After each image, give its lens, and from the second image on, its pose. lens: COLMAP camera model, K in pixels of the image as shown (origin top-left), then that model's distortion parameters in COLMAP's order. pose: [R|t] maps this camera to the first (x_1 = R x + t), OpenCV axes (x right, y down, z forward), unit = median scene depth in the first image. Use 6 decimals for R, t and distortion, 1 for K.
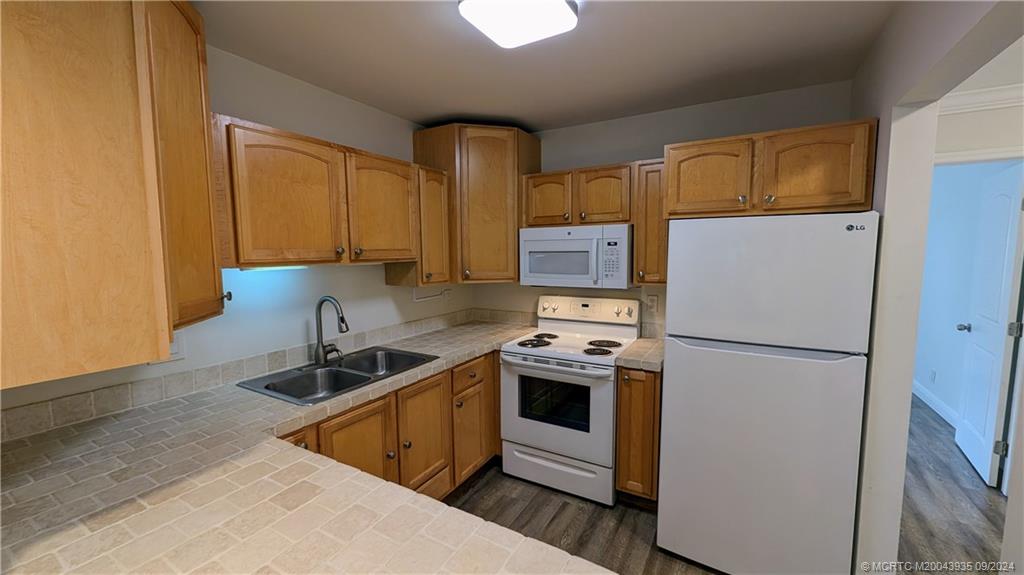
lens RADIAL K [[404.9, 0, 512.0], [0, 404.9, 289.8], [0, 0, 1]] dist [0.000124, 0.000001]
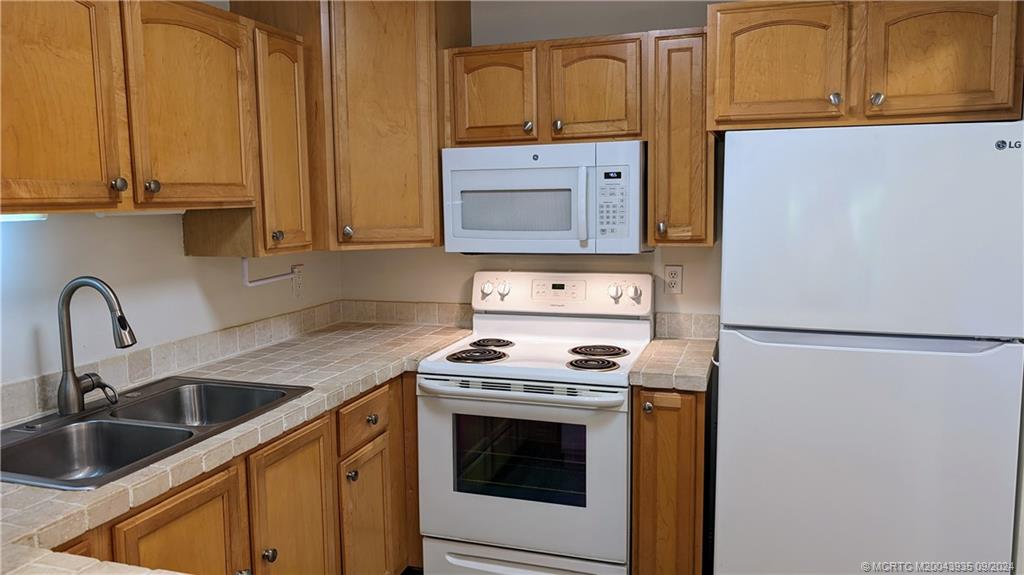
lens RADIAL K [[749.2, 0, 518.1], [0, 749.2, 279.9], [0, 0, 1]] dist [0.043178, -0.065548]
pose [[0.978790, -0.026405, 0.203156, -0.109824], [0.024021, 0.999611, 0.014191, 0.017259], [-0.203452, -0.009010, 0.979044, -0.013379]]
